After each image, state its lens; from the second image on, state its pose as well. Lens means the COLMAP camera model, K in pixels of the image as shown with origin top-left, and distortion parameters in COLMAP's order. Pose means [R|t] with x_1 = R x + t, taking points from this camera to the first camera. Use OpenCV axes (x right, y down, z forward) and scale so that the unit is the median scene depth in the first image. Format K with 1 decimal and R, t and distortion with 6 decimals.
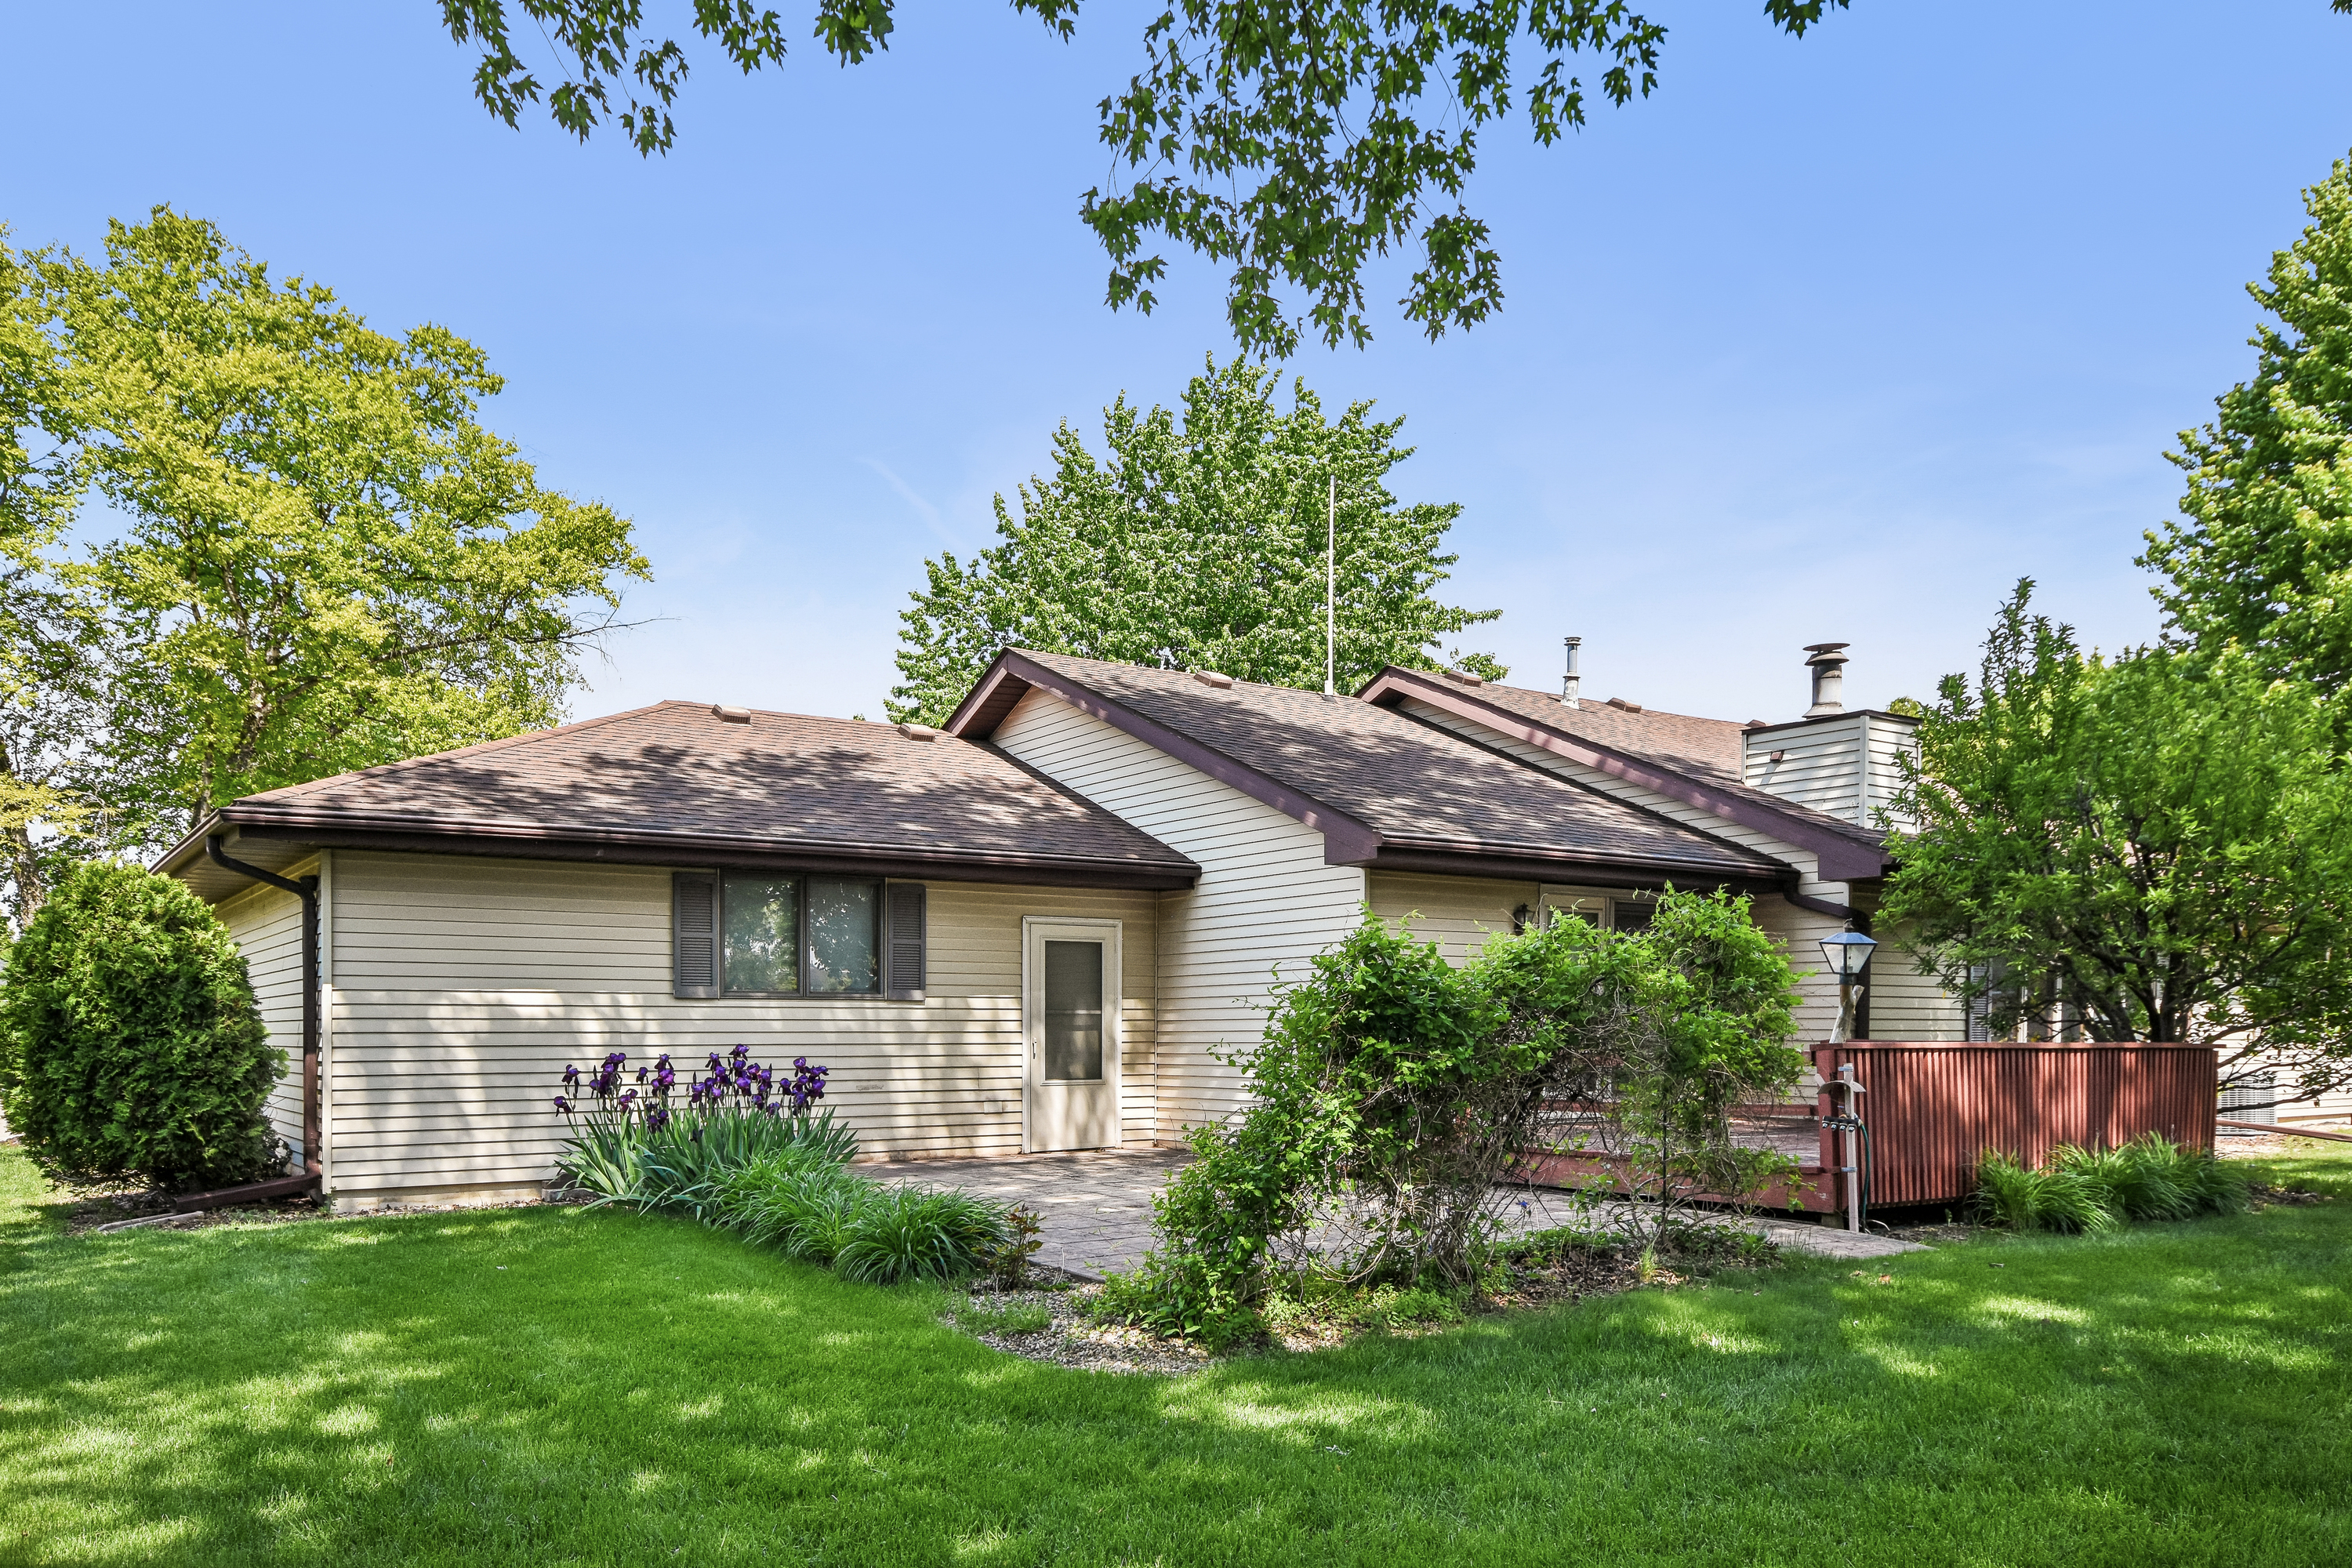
lens RADIAL K [[1723.0, 0, 1176.0], [0, 1723.0, 784.0], [0, 0, 1]] dist [0.003932, 0.001083]
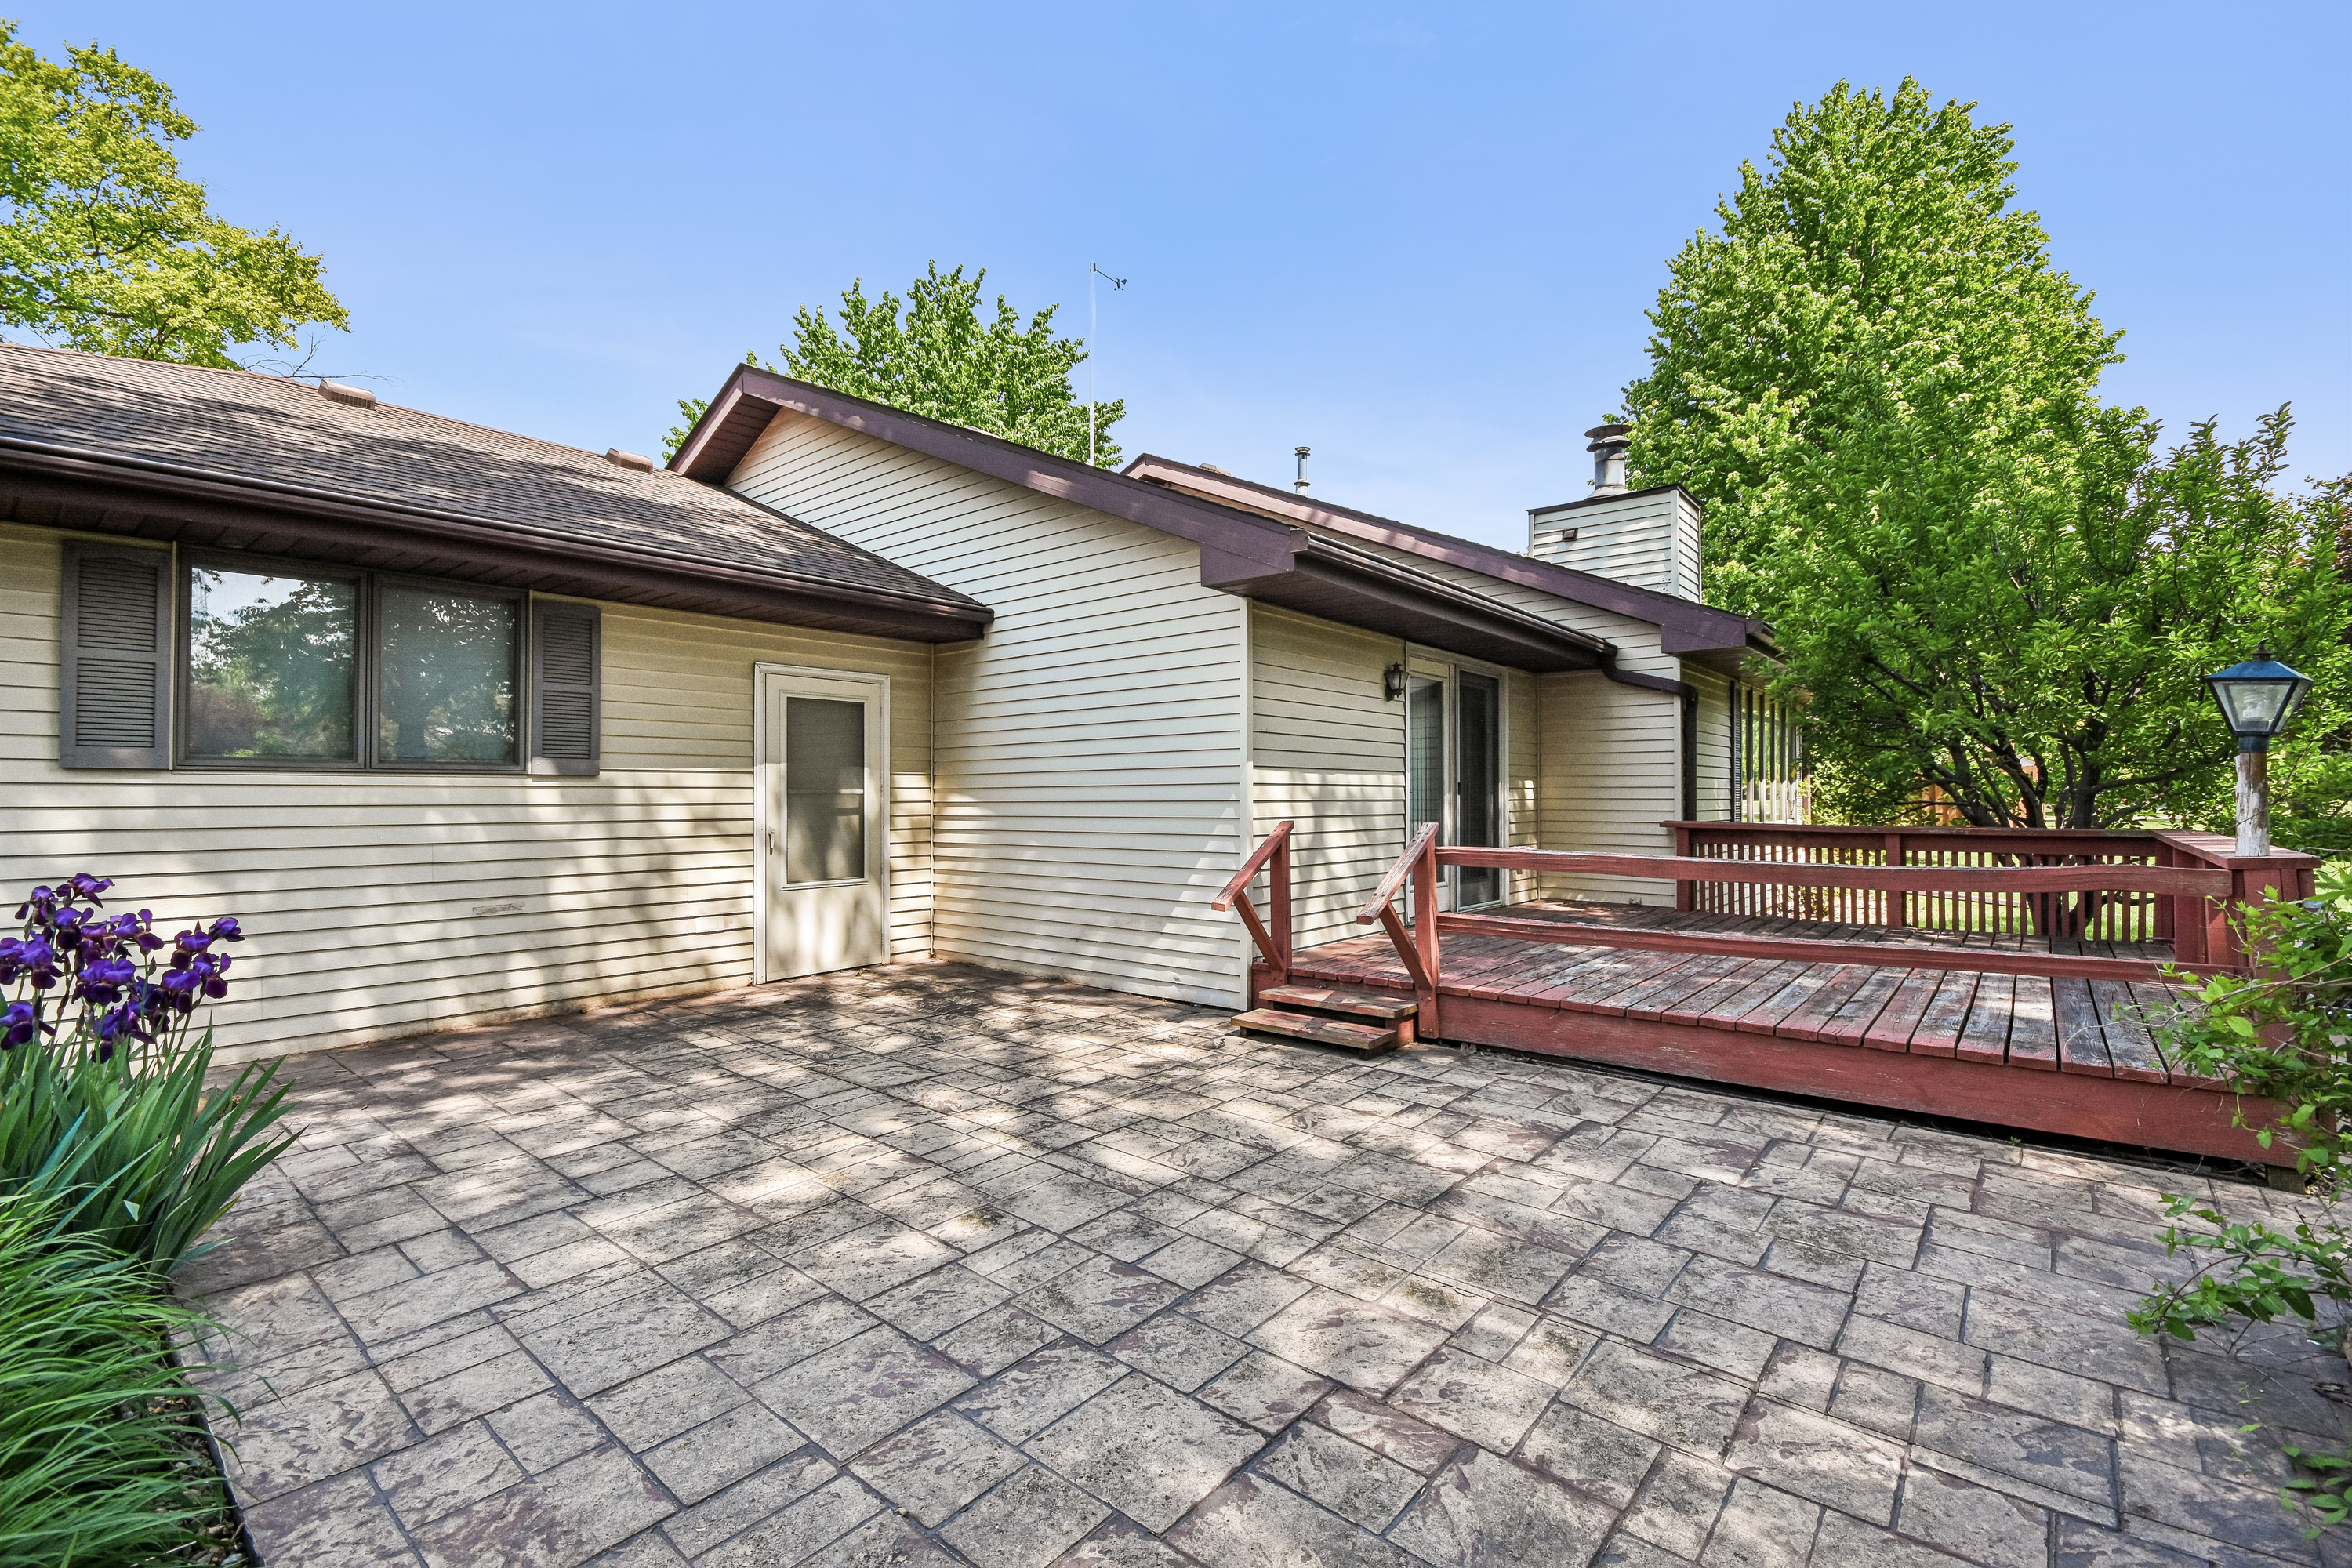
lens RADIAL K [[1033.8, 0, 1146.1], [0, 1033.8, 777.8], [0, 0, 1]] dist [-0.014450, -0.000201]
pose [[0.968664, 0.004637, 0.248333, -0.035114], [-0.035591, 0.992099, 0.120303, 0.065055], [-0.245813, -0.125372, 0.961175, 0.517254]]
